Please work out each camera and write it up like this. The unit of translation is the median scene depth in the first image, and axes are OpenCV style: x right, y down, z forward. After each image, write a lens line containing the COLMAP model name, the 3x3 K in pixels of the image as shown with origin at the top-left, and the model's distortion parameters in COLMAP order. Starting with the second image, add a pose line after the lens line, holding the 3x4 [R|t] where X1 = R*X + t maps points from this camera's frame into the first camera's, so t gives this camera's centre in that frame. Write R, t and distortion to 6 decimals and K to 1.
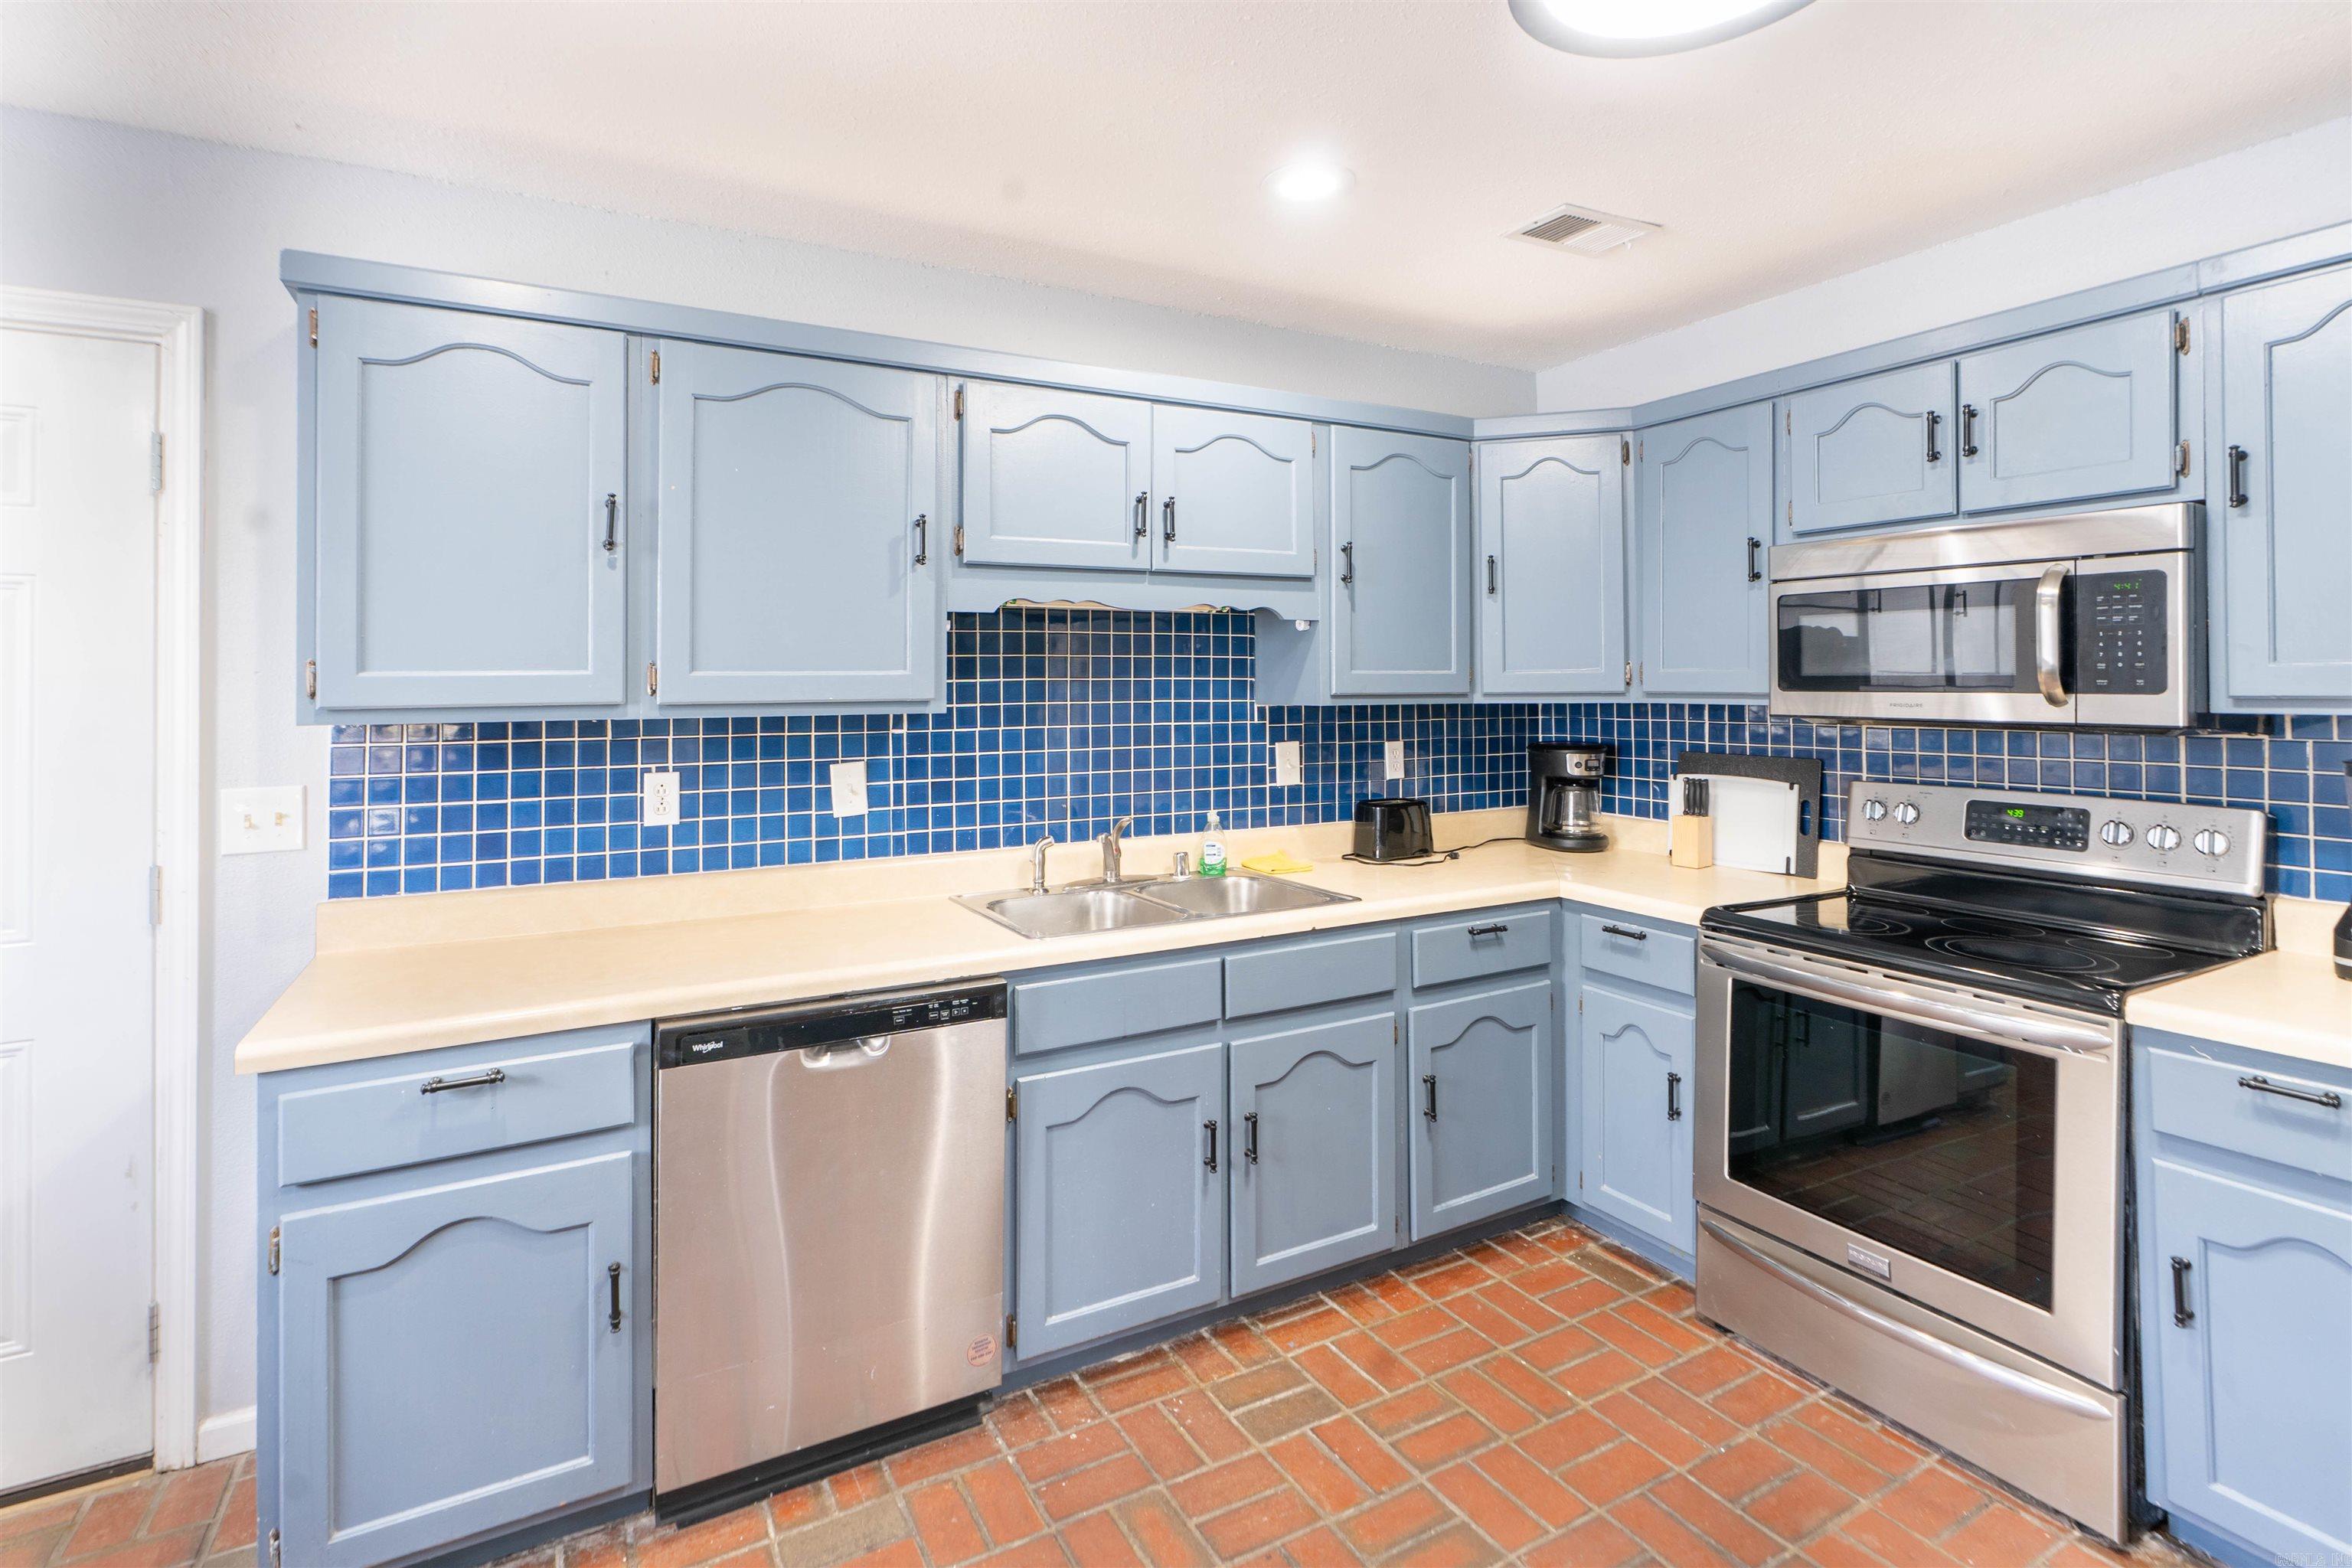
lens RADIAL K [[1112.5, 0, 1159.3], [0, 1112.5, 701.5], [0, 0, 1]] dist [-0.008343, 0.001604]
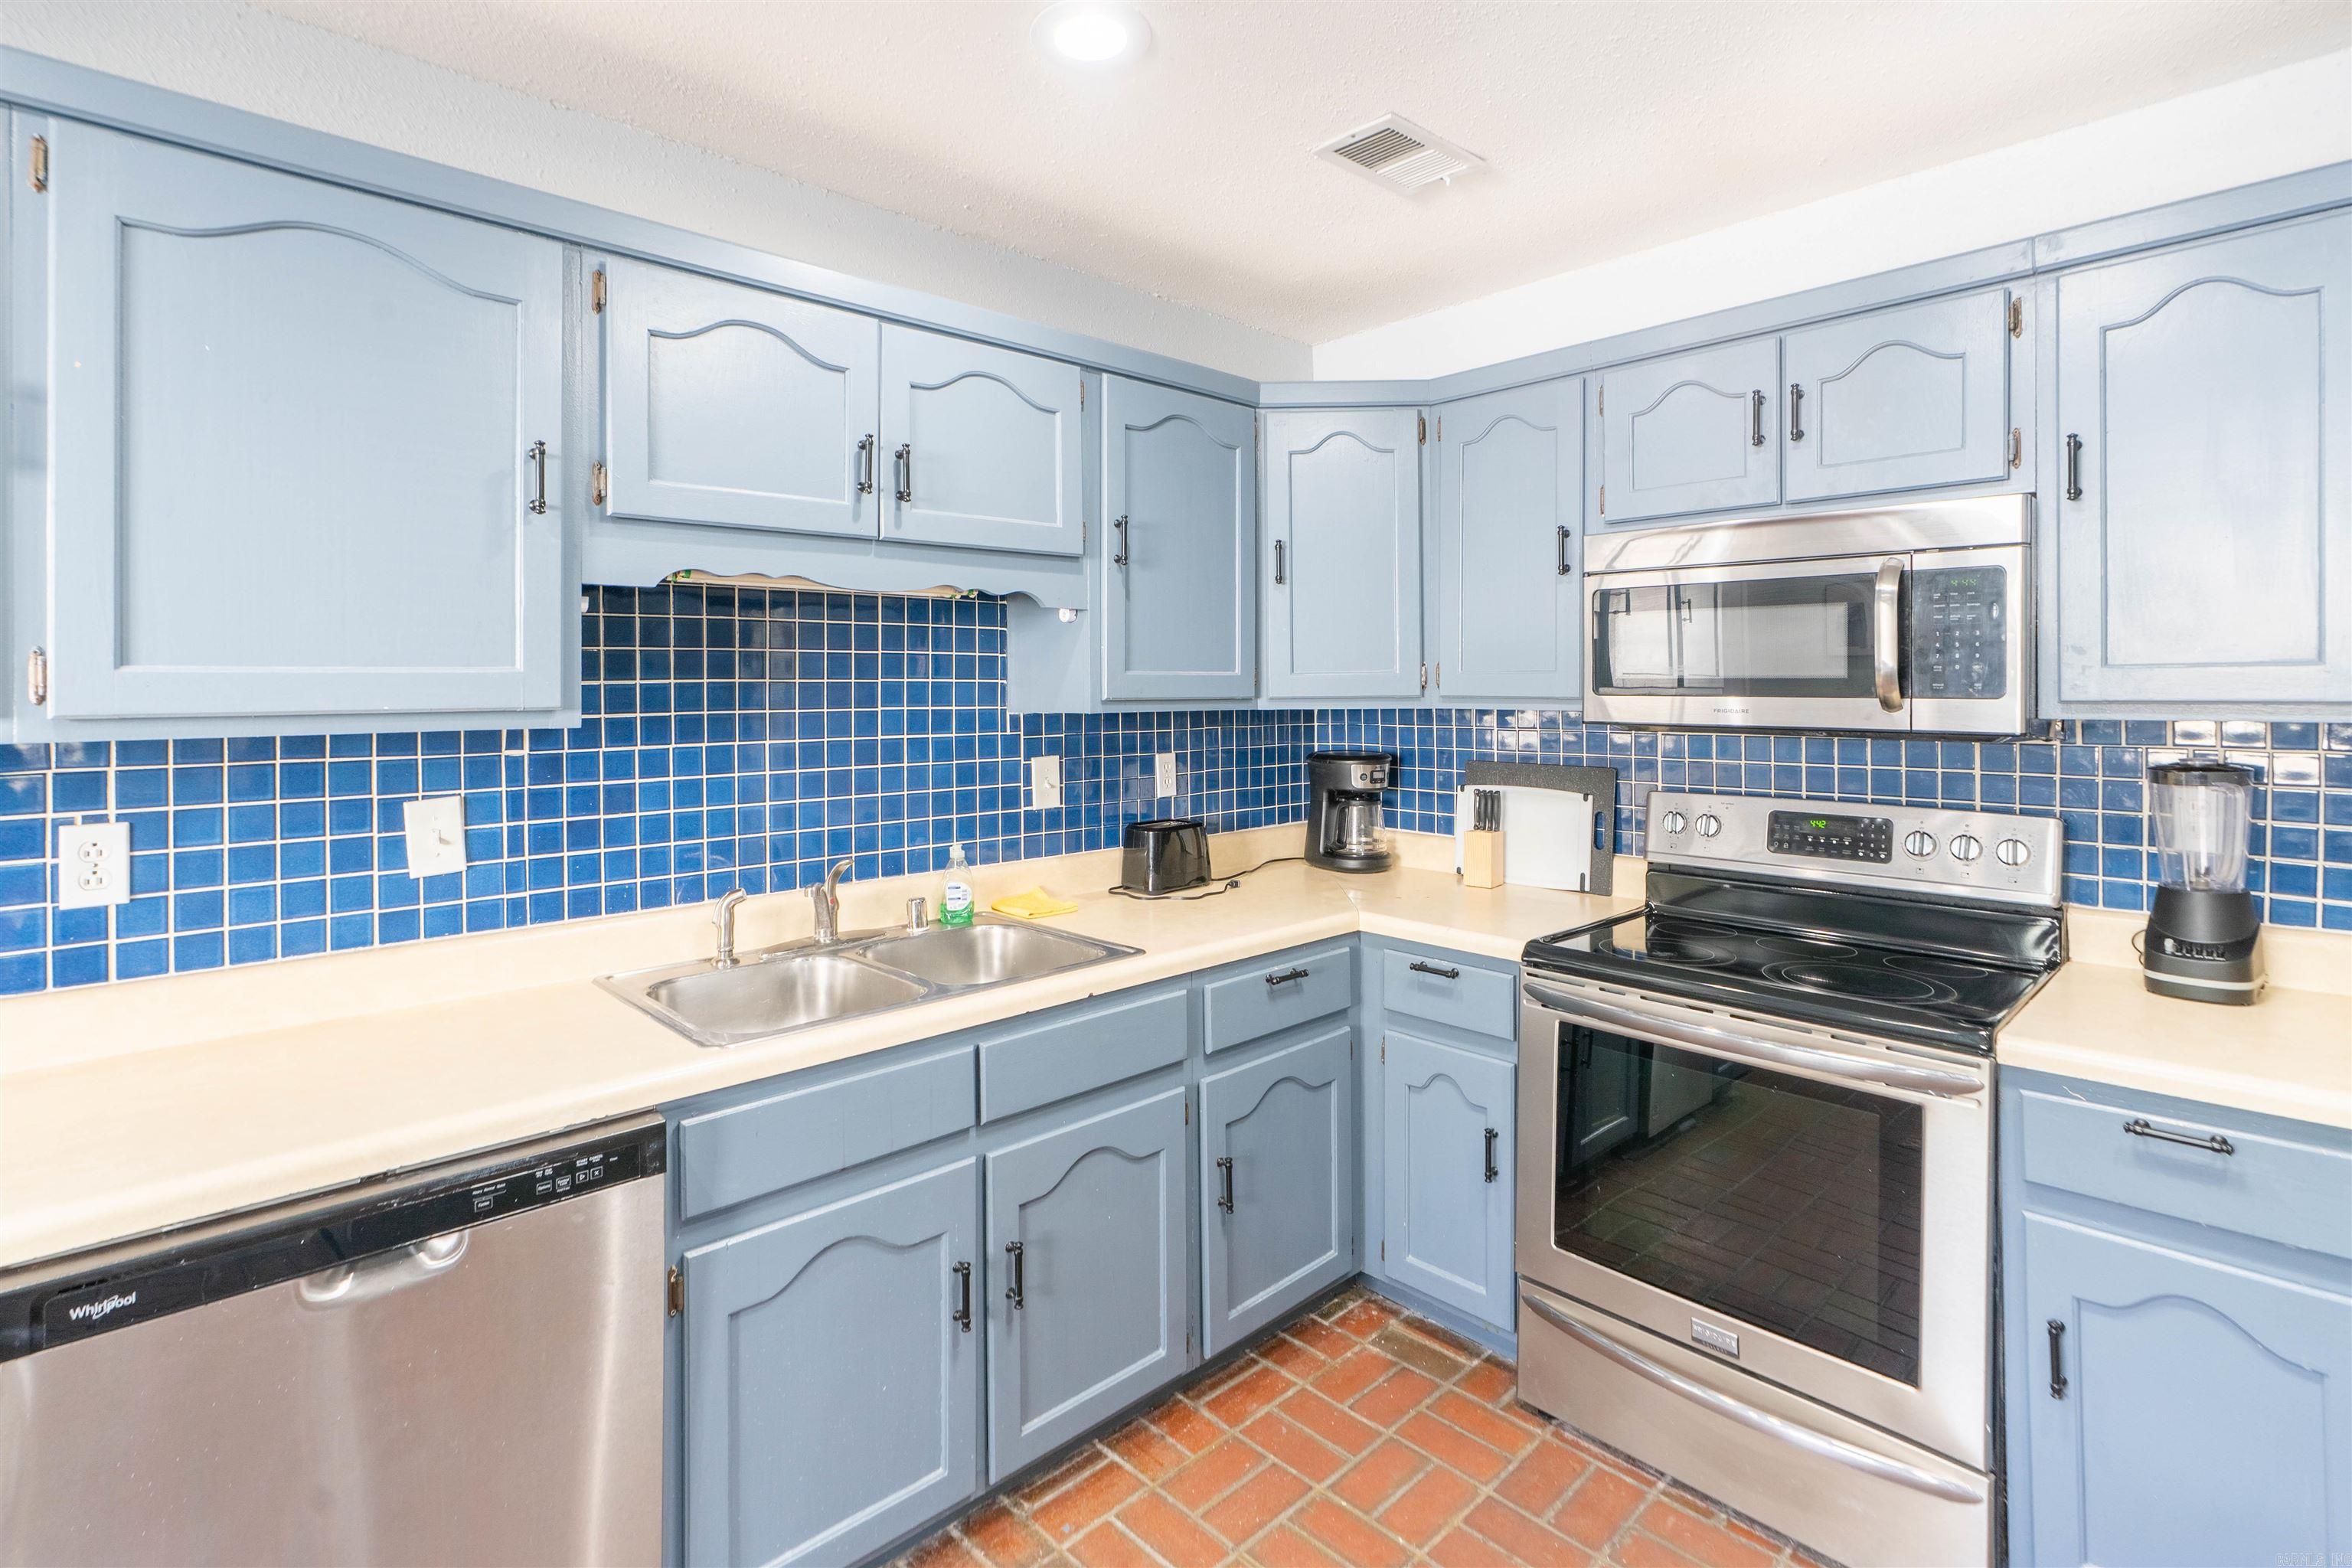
lens RADIAL K [[1112.5, 0, 1159.3], [0, 1112.5, 701.5], [0, 0, 1]] dist [-0.008343, 0.001604]
pose [[0.970101, -0.002074, 0.242694, -0.005572], [0.002879, 0.999991, -0.002961, -0.002897], [-0.242685, 0.003572, 0.970098, 0.205356]]
